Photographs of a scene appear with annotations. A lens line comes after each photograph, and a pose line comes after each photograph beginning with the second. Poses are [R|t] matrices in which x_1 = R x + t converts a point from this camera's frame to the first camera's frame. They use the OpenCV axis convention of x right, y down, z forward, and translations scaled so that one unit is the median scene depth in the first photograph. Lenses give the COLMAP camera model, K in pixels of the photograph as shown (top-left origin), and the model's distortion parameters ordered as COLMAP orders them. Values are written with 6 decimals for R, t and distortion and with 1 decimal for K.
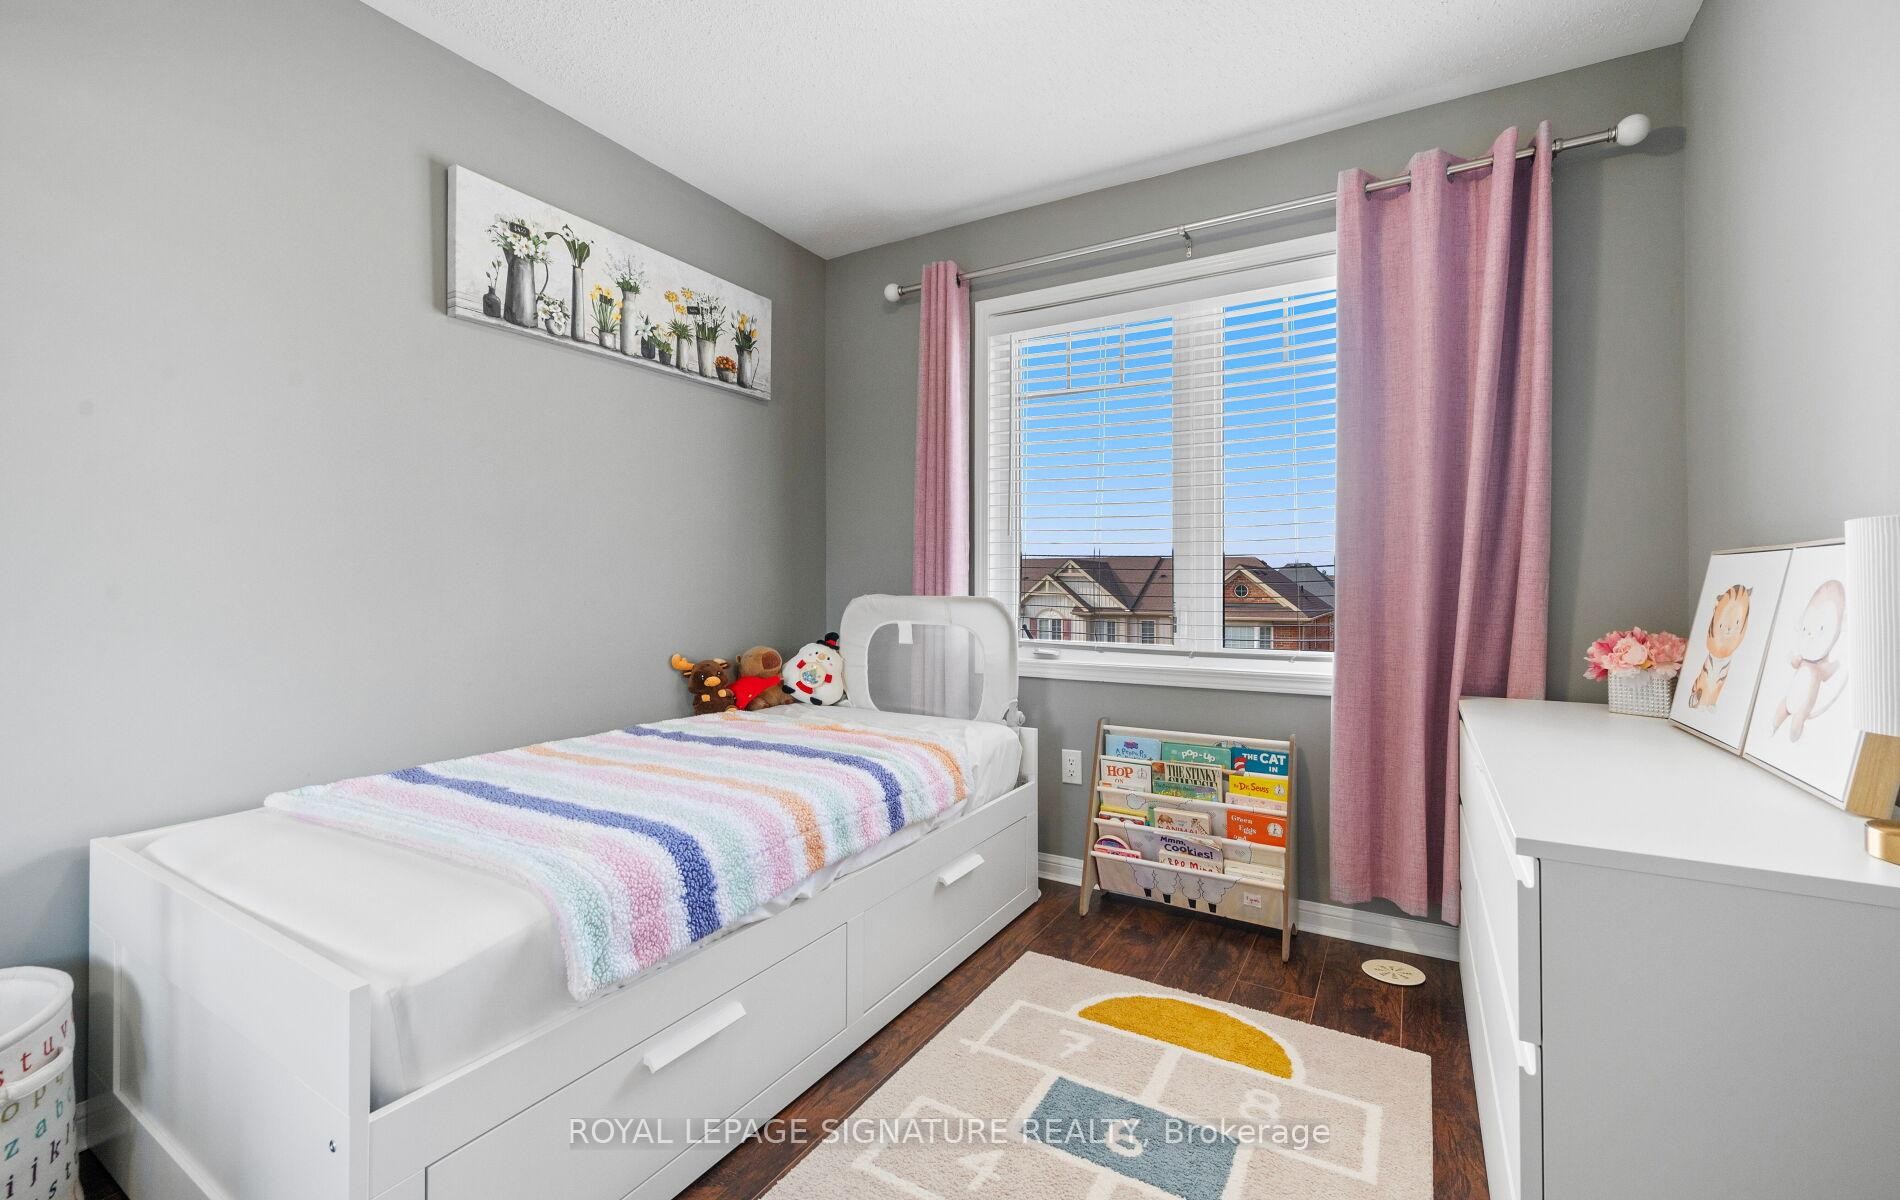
lens RADIAL K [[776.4, 0, 951.5], [0, 776.4, 587.4], [0, 0, 1]] dist [-0.002449, -0.000251]
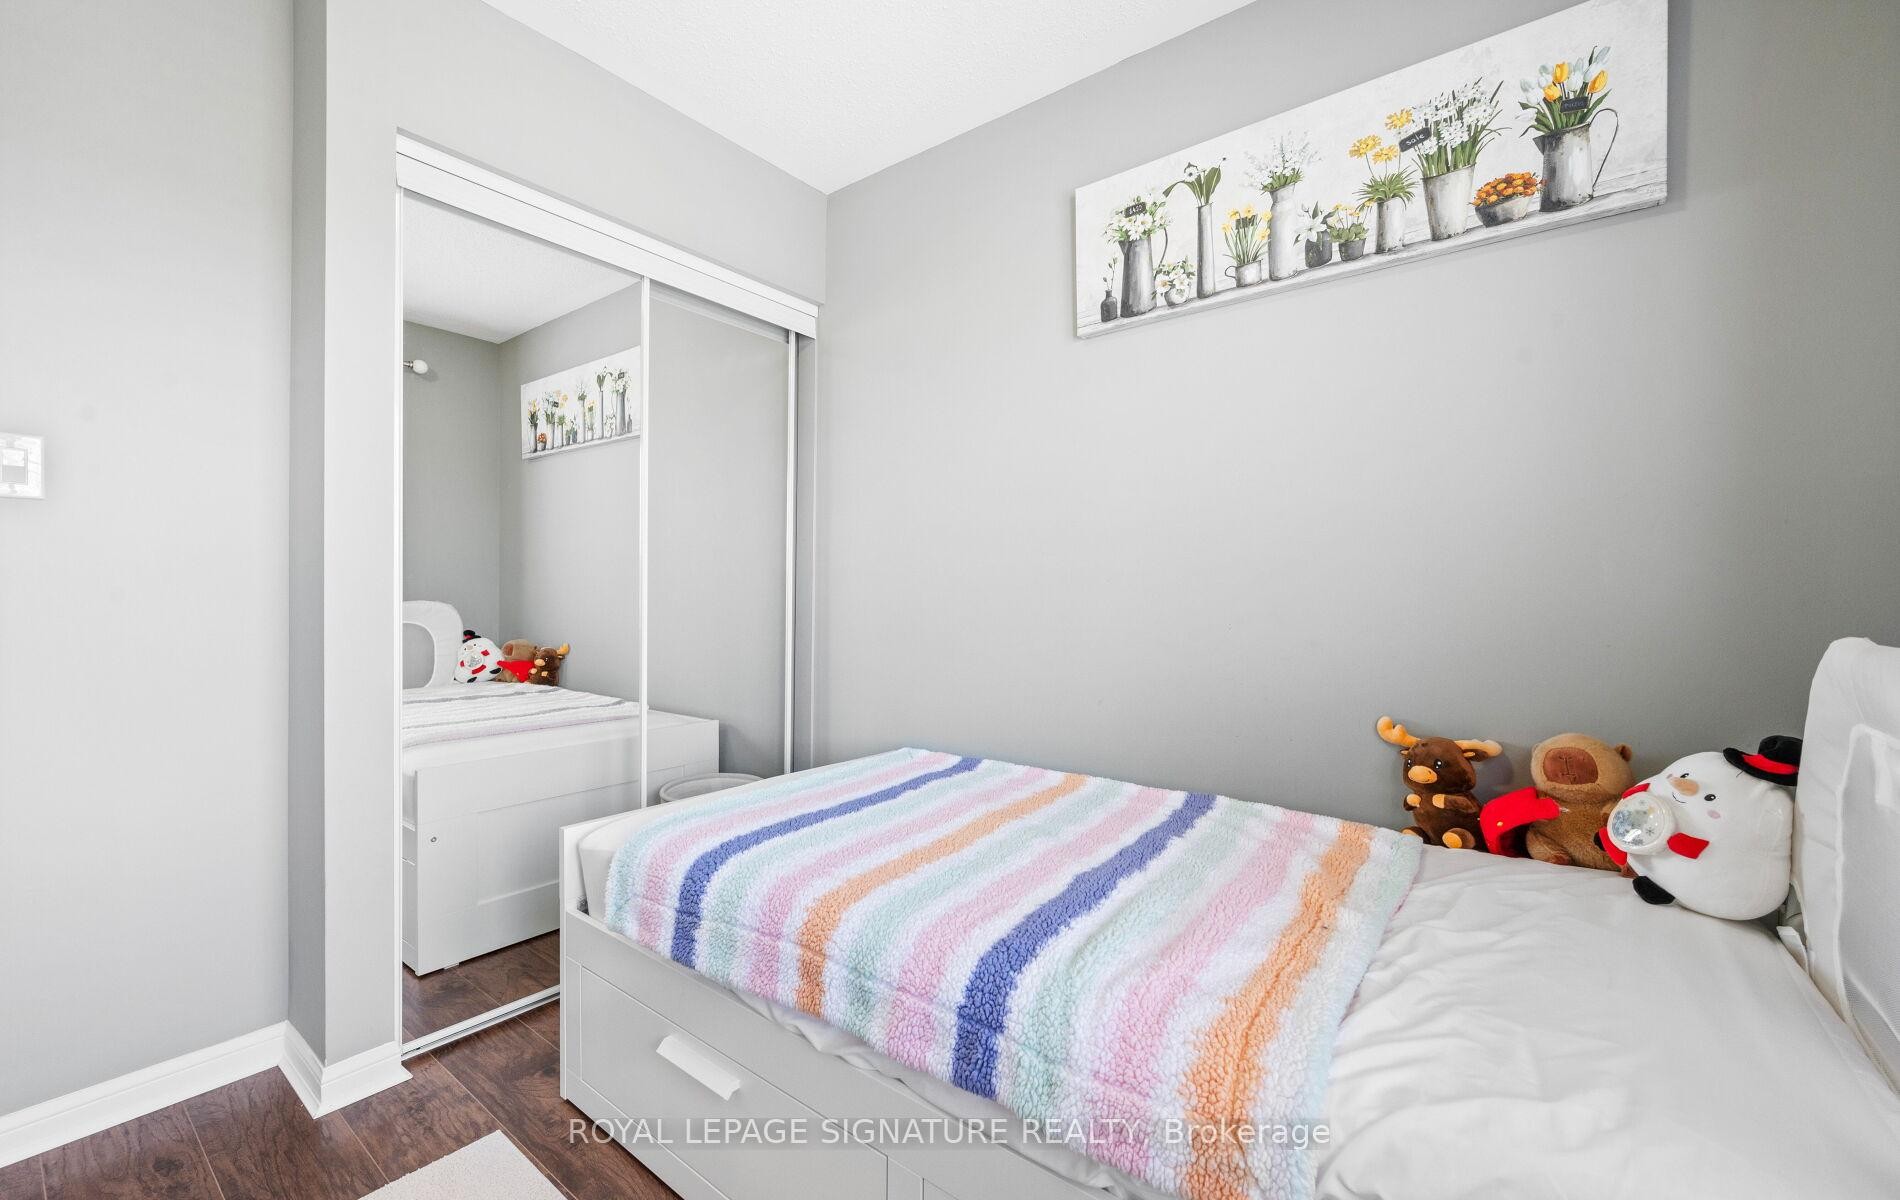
lens RADIAL K [[776.4, 0, 946.3], [0, 776.4, 606.8], [0, 0, 1]] dist [-0.002449, -0.000251]
pose [[-0.128308, 0.009964, -0.991684, 0.326993], [-0.008995, 0.999897, 0.011210, -0.005870], [0.991694, 0.010358, -0.128205, 0.792932]]
